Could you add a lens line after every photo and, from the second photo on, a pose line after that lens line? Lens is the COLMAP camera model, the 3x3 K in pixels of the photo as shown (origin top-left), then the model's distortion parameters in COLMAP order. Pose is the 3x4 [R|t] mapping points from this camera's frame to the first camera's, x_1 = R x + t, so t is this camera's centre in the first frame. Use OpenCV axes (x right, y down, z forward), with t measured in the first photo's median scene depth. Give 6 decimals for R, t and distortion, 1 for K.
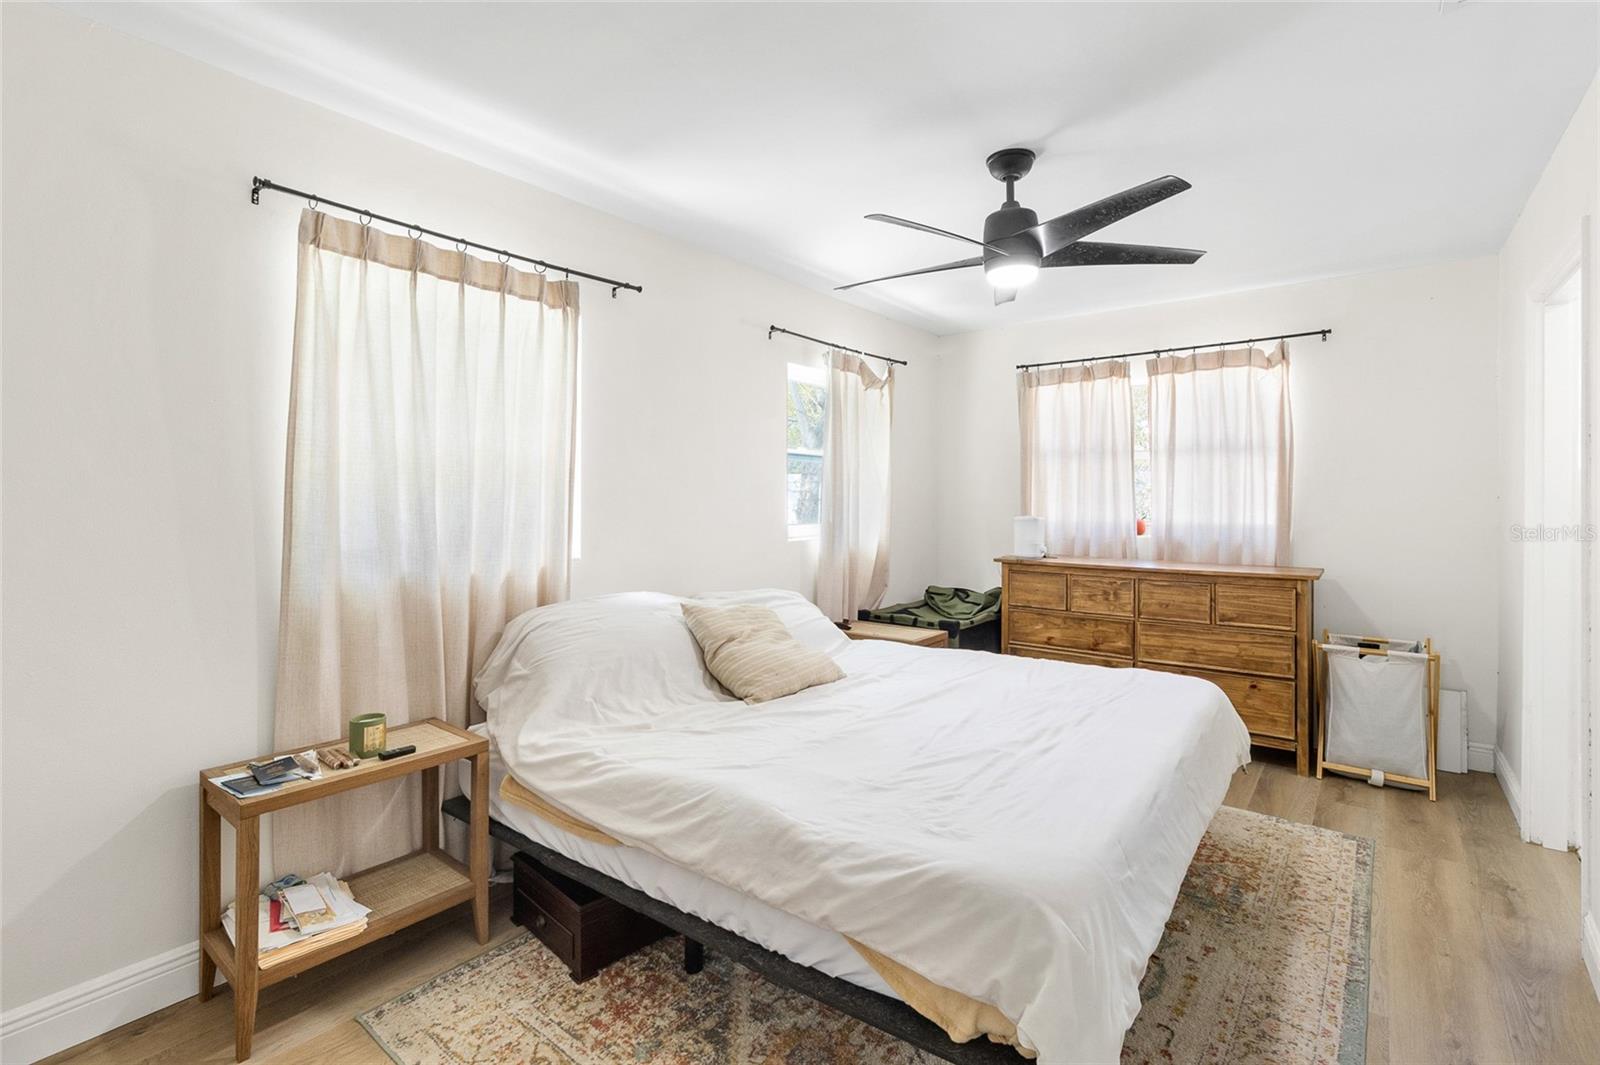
lens RADIAL K [[736.4, 0, 823.0], [0, 736.4, 496.7], [0, 0, 1]] dist [0.002574, -0.000065]
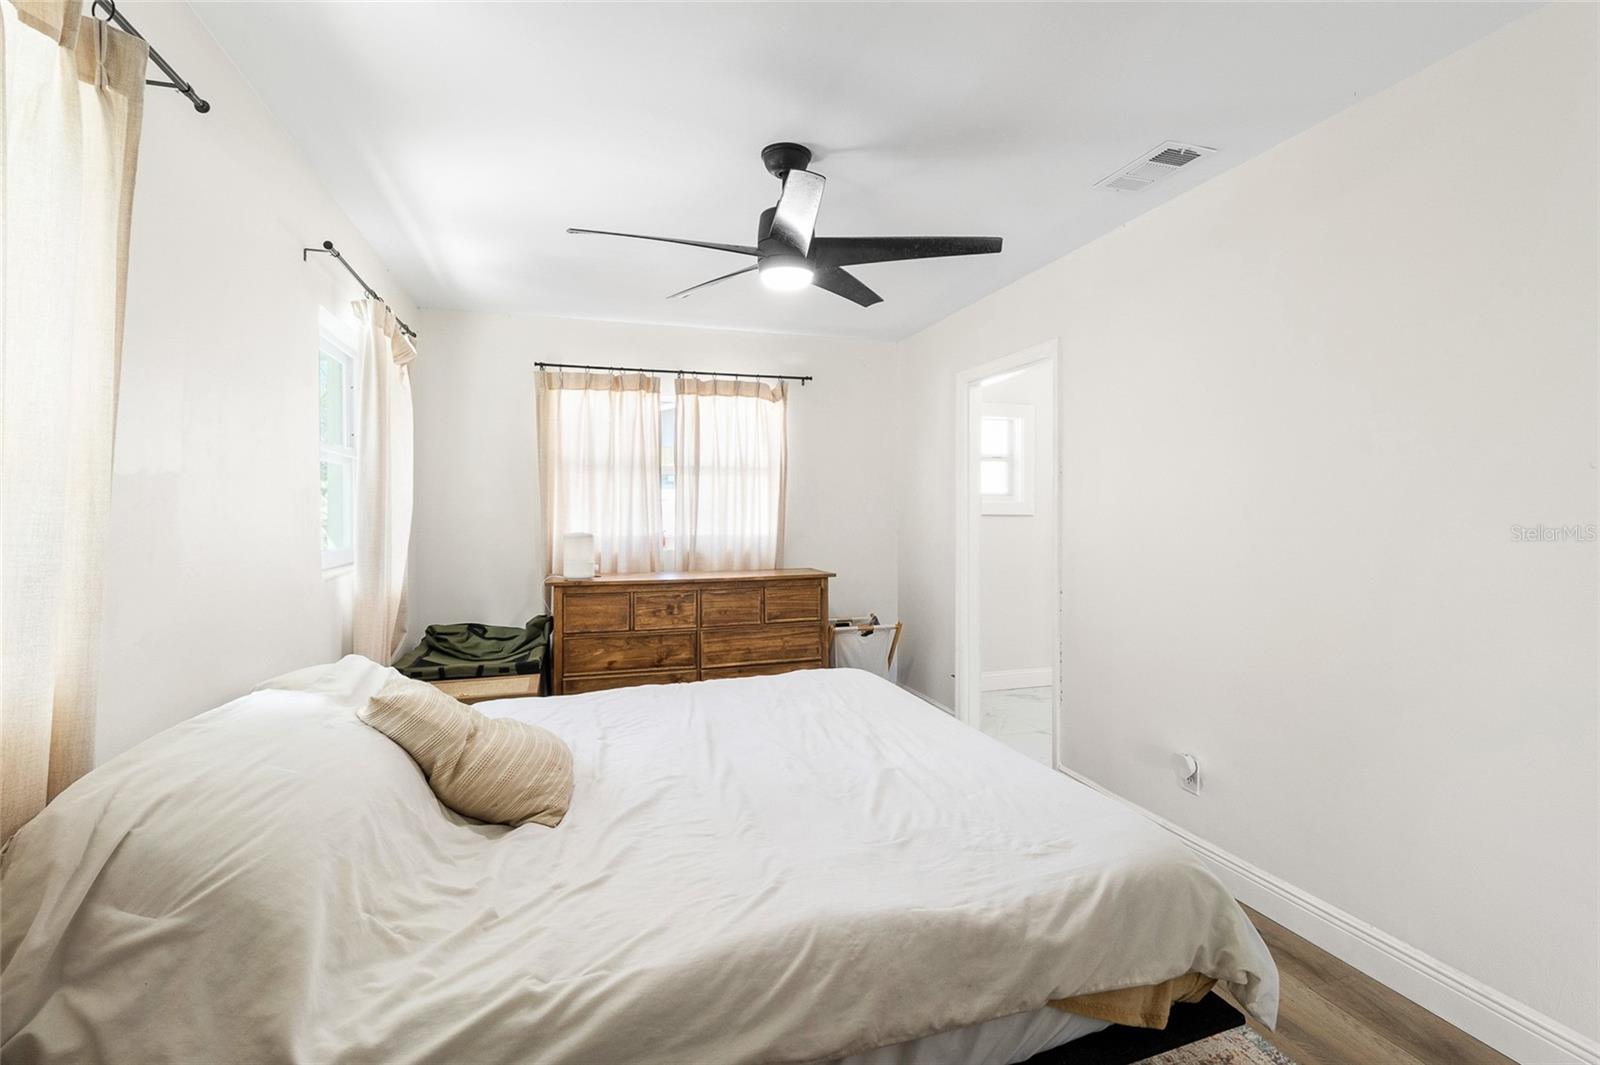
lens RADIAL K [[736.4, 0, 803.6], [0, 736.4, 521.9], [0, 0, 1]] dist [0.002574, -0.000065]
pose [[0.577408, -0.014767, 0.816322, -0.320708], [0.003043, 0.999868, 0.015935, -0.000620], [-0.816450, -0.006717, 0.577377, 0.270776]]
